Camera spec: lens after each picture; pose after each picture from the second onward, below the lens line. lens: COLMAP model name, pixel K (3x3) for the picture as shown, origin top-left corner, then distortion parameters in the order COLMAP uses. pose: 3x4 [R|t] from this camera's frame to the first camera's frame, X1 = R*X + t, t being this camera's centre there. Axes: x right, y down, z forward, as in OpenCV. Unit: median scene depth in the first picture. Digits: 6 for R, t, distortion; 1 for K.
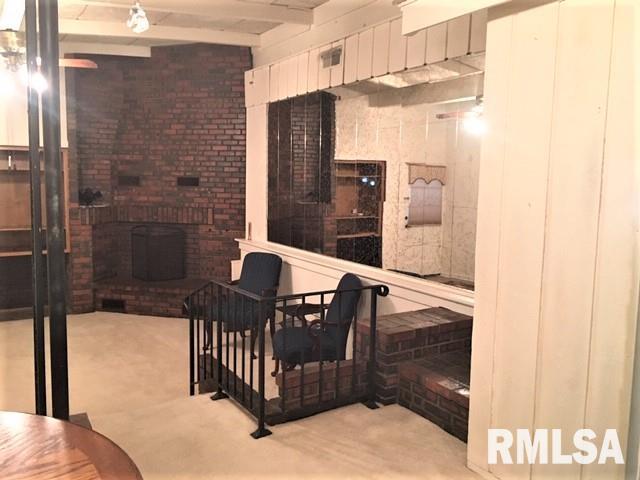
lens RADIAL K [[538.5, 0, 317.2], [0, 538.5, 233.9], [0, 0, 1]] dist [0.080288, -0.086615]
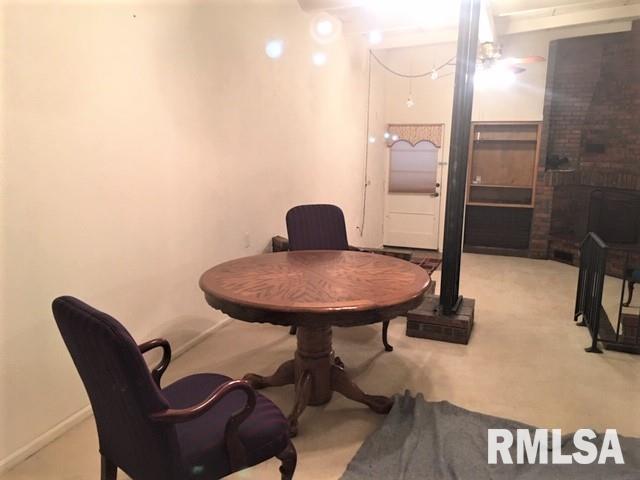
lens RADIAL K [[538.5, 0, 317.2], [0, 538.5, 233.9], [0, 0, 1]] dist [0.080288, -0.086615]
pose [[0.617964, 0.132427, -0.774973, 0.193215], [-0.082737, 0.991193, 0.103400, 0.005658], [0.781841, 0.000222, 0.623478, -0.133780]]
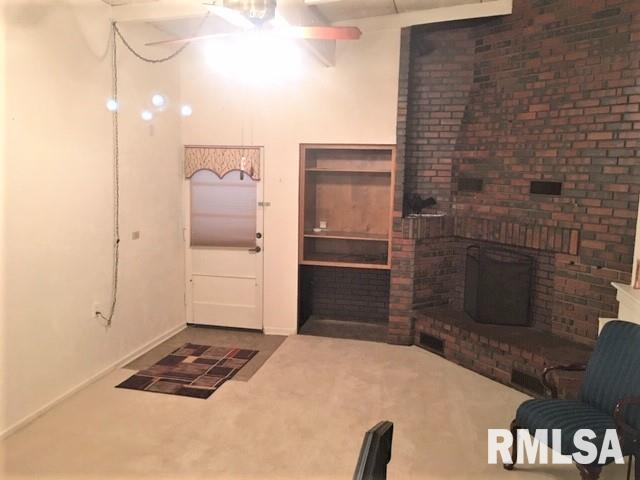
lens RADIAL K [[538.5, 0, 317.2], [0, 538.5, 233.9], [0, 0, 1]] dist [0.080288, -0.086615]
pose [[0.715276, 0.087900, -0.693292, 0.035590], [-0.081230, 0.995791, 0.042447, -0.045368], [0.694105, 0.025955, 0.719406, 0.314266]]
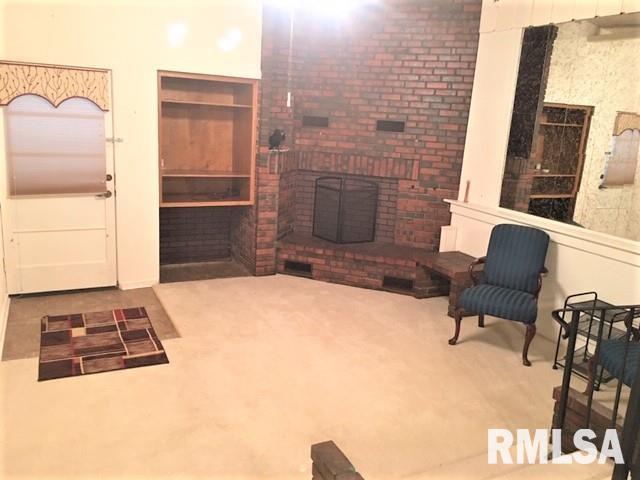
lens RADIAL K [[538.5, 0, 317.2], [0, 538.5, 233.9], [0, 0, 1]] dist [0.080288, -0.086615]
pose [[0.994663, 0.063423, -0.081382, -0.274731], [-0.053446, 0.991407, 0.119396, -0.026744], [0.088255, -0.114410, 0.989506, 0.159457]]
